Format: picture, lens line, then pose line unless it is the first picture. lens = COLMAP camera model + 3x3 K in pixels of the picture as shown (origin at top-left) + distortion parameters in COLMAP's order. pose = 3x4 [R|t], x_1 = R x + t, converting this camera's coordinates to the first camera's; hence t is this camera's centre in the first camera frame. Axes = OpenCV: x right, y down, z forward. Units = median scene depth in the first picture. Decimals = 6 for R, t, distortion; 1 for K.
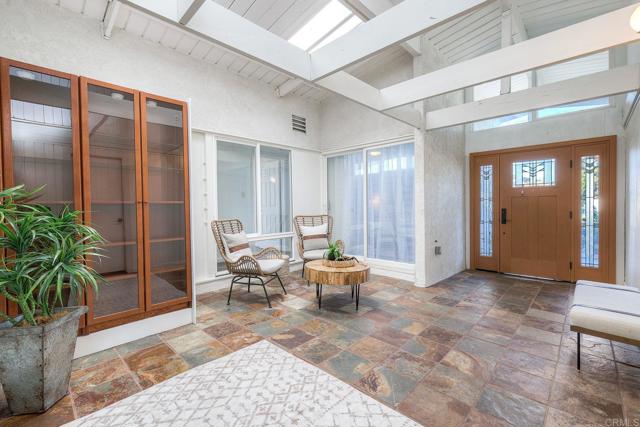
lens RADIAL K [[280.7, 0, 322.5], [0, 280.7, 210.5], [0, 0, 1]] dist [0.003257, 0.000107]
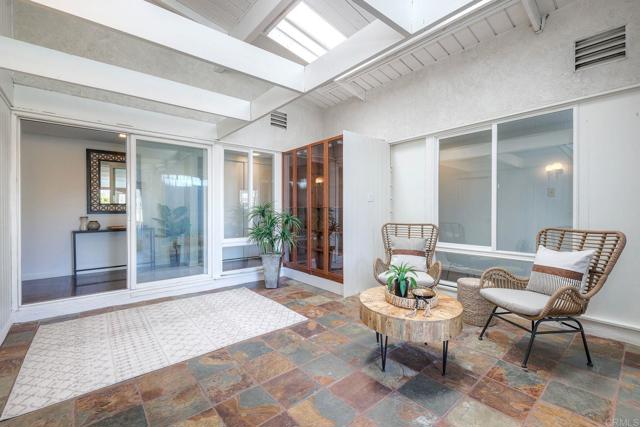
lens RADIAL K [[280.7, 0, 322.5], [0, 280.7, 210.5], [0, 0, 1]] dist [0.003257, 0.000107]
pose [[-0.111810, 0.015444, -0.993610, 0.979598], [-0.014779, 0.999743, 0.017202, -0.037528], [0.993620, 0.016608, -0.111552, 1.159076]]
